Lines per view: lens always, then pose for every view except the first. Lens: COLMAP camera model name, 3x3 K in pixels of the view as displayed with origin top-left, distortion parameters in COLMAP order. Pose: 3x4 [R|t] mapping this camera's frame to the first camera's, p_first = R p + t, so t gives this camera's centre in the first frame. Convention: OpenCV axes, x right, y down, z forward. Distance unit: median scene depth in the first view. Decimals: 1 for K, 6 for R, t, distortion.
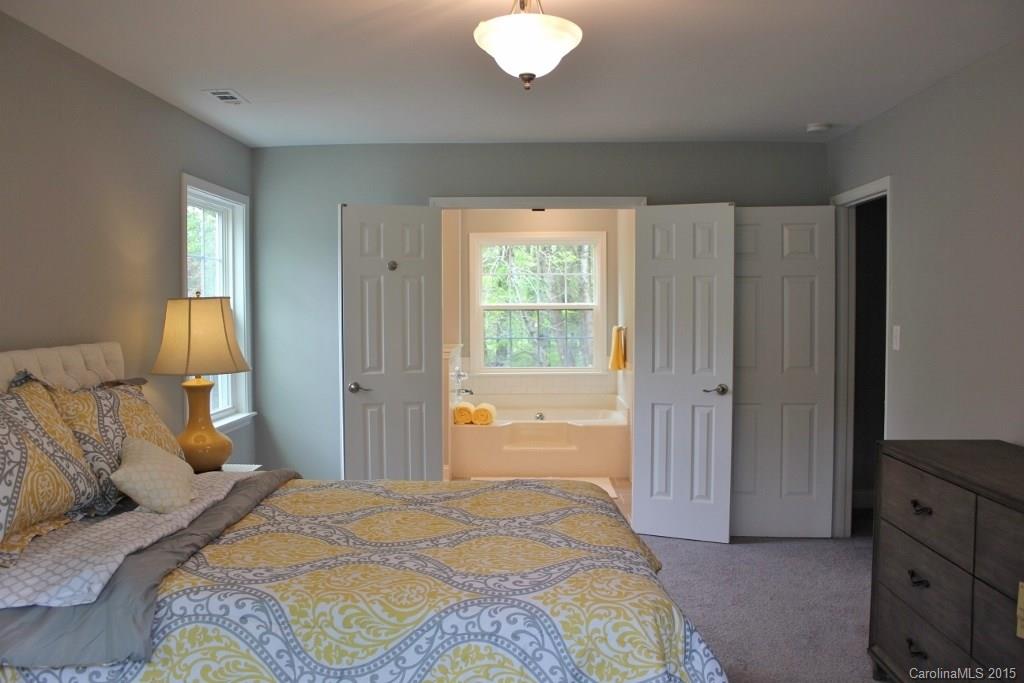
lens RADIAL K [[852.5, 0, 511.4], [0, 852.5, 342.5], [0, 0, 1]] dist [-0.152350, 0.122627]
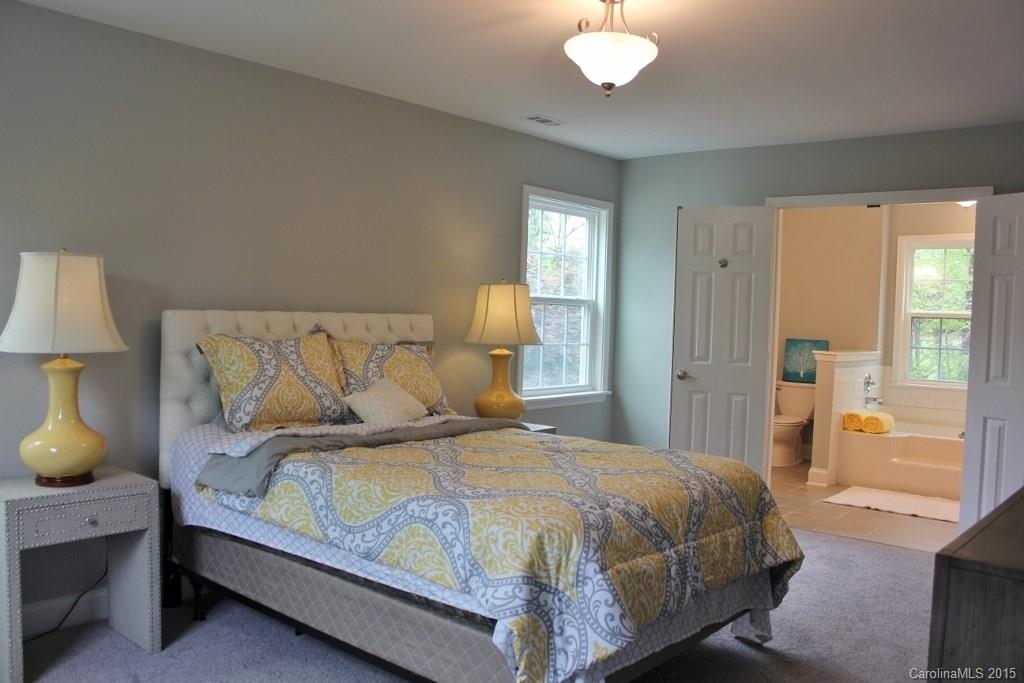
lens RADIAL K [[852.5, 0, 505.2], [0, 852.5, 343.7], [0, 0, 1]] dist [-0.152350, 0.122627]
pose [[0.782251, 0.052353, -0.620759, 0.676793], [-0.060459, 0.998139, 0.007993, 0.040214], [0.620022, 0.031279, 0.783960, 0.015590]]
